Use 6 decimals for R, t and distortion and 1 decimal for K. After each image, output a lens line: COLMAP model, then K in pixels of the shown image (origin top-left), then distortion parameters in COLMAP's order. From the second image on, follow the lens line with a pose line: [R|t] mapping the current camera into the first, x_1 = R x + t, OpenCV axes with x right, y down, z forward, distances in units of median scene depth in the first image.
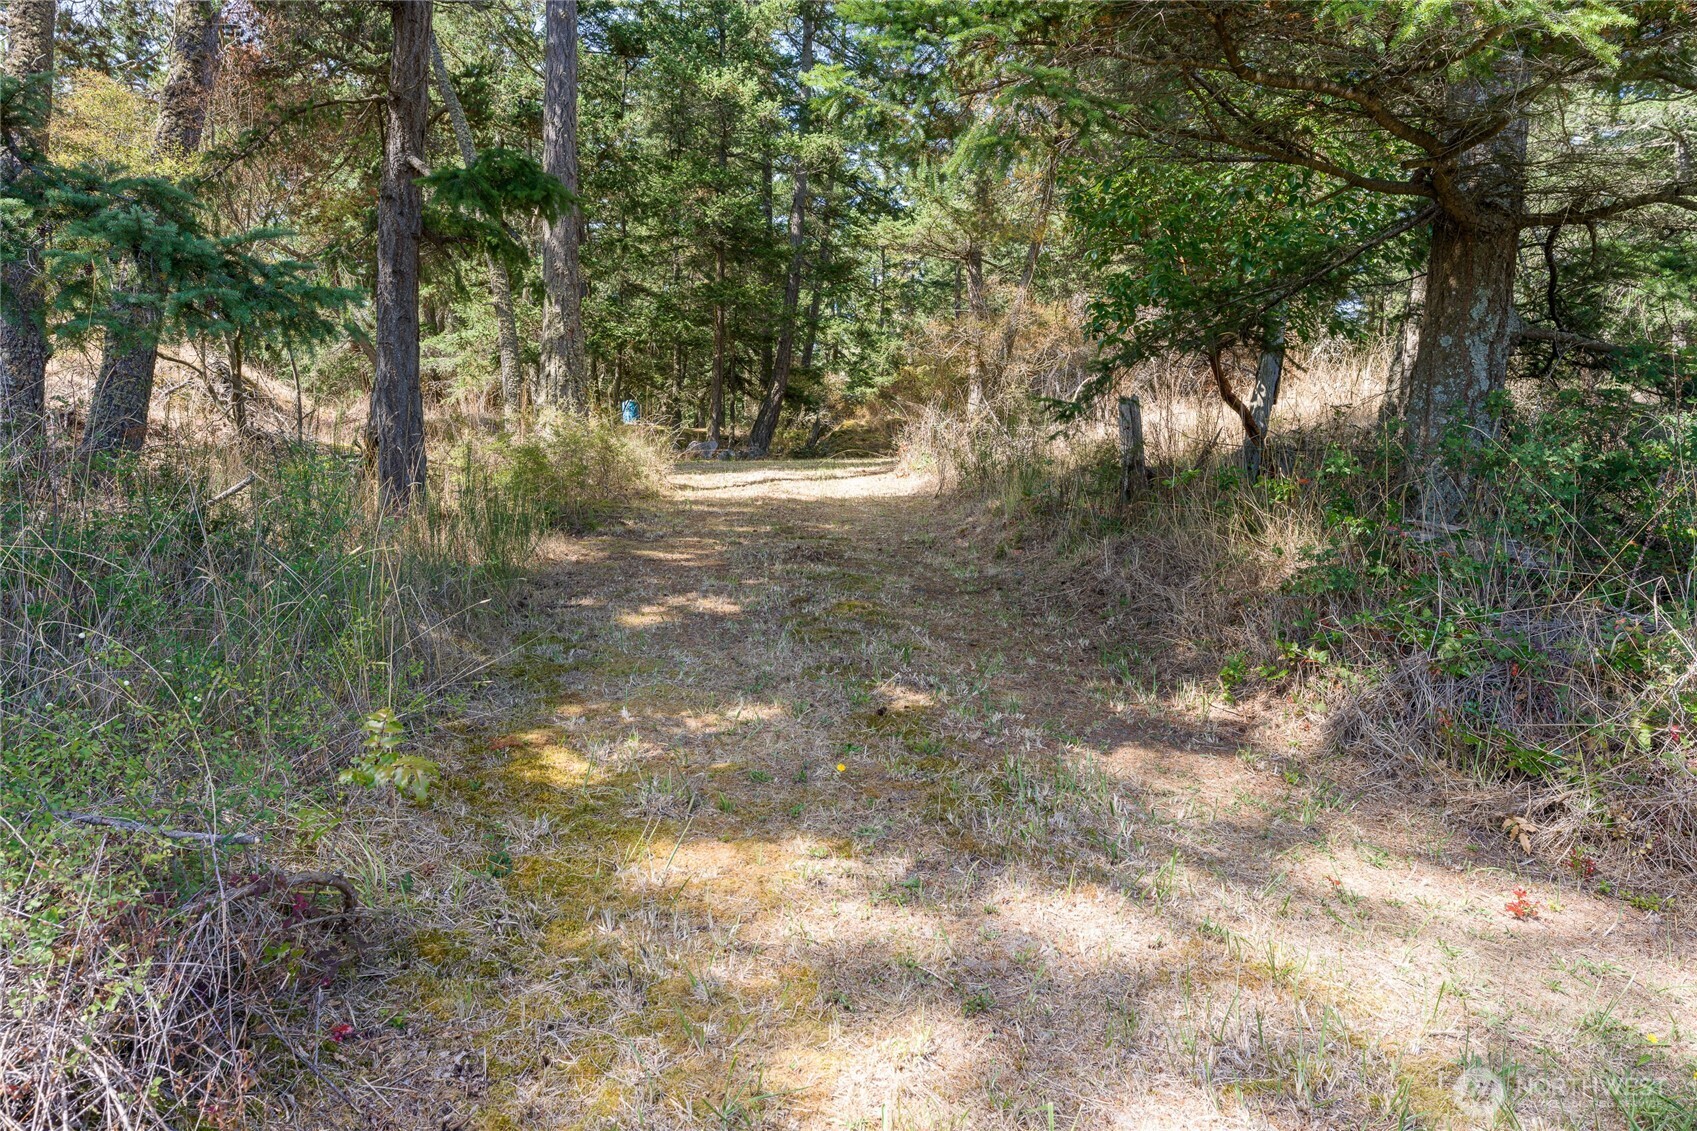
lens RADIAL K [[1098.5, 0, 848.6], [0, 1098.5, 558.8], [0, 0, 1]] dist [0.001027, -0.000130]
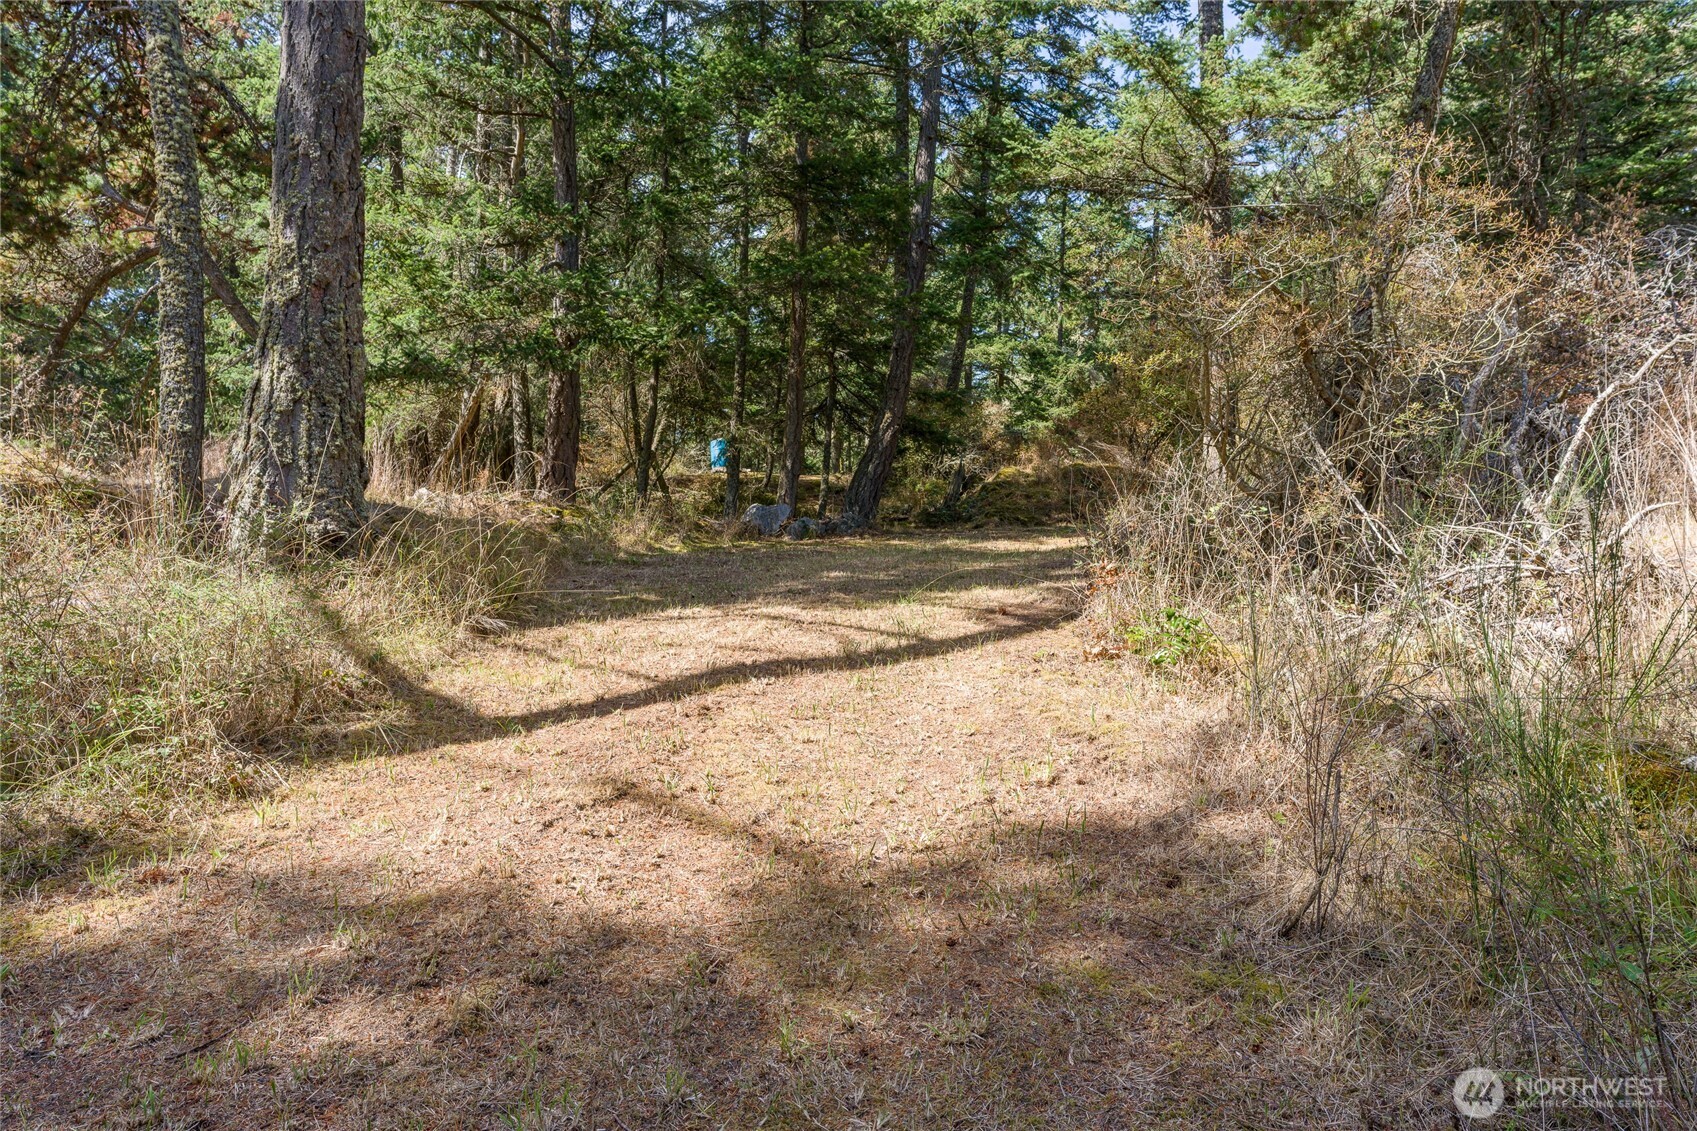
lens RADIAL K [[1098.5, 0, 848.6], [0, 1098.5, 558.8], [0, 0, 1]] dist [0.001027, -0.000130]
pose [[0.987346, 0.010227, -0.158254, 0.009401], [-0.015396, 0.999386, -0.031476, -0.037931], [0.157835, 0.033514, 0.986897, 0.256585]]
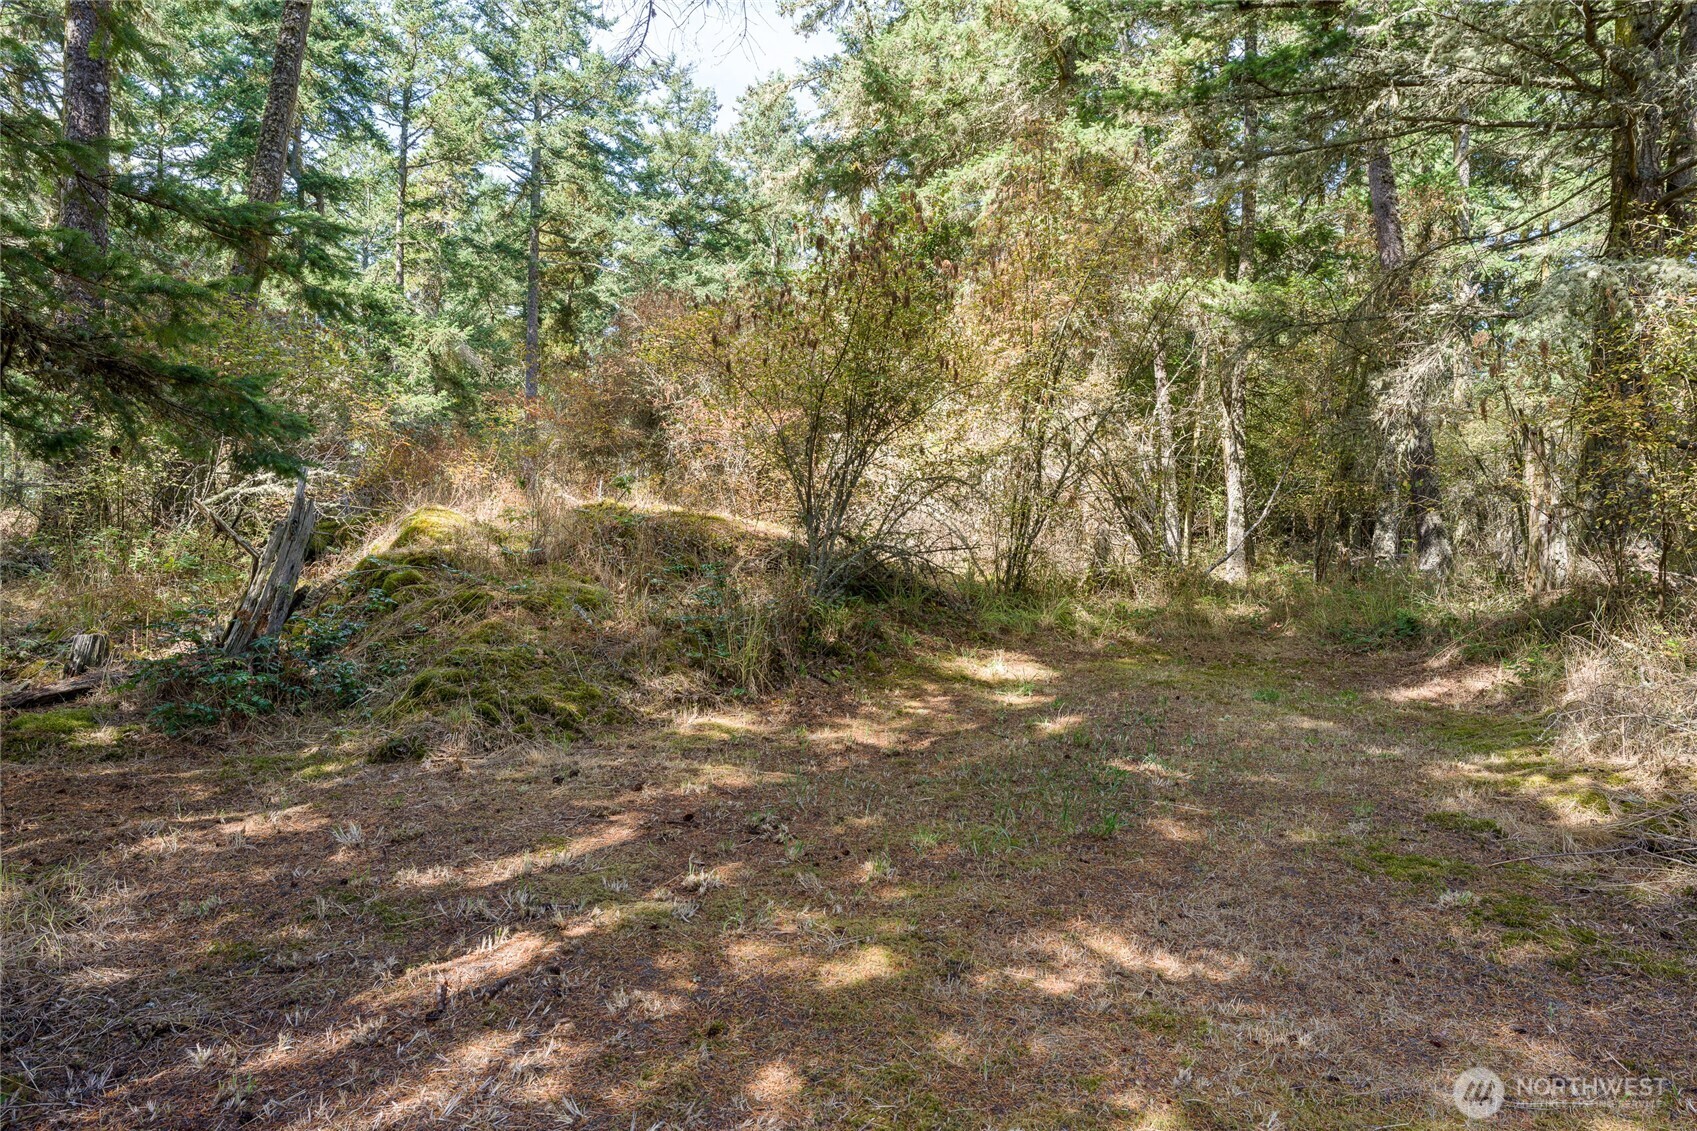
lens RADIAL K [[1098.5, 0, 848.6], [0, 1098.5, 558.8], [0, 0, 1]] dist [0.001027, -0.000130]
pose [[0.891006, 0.010526, 0.453869, -0.024989], [0.013832, 0.998638, -0.050314, -0.086391], [-0.453781, 0.051108, 0.889647, 0.629064]]
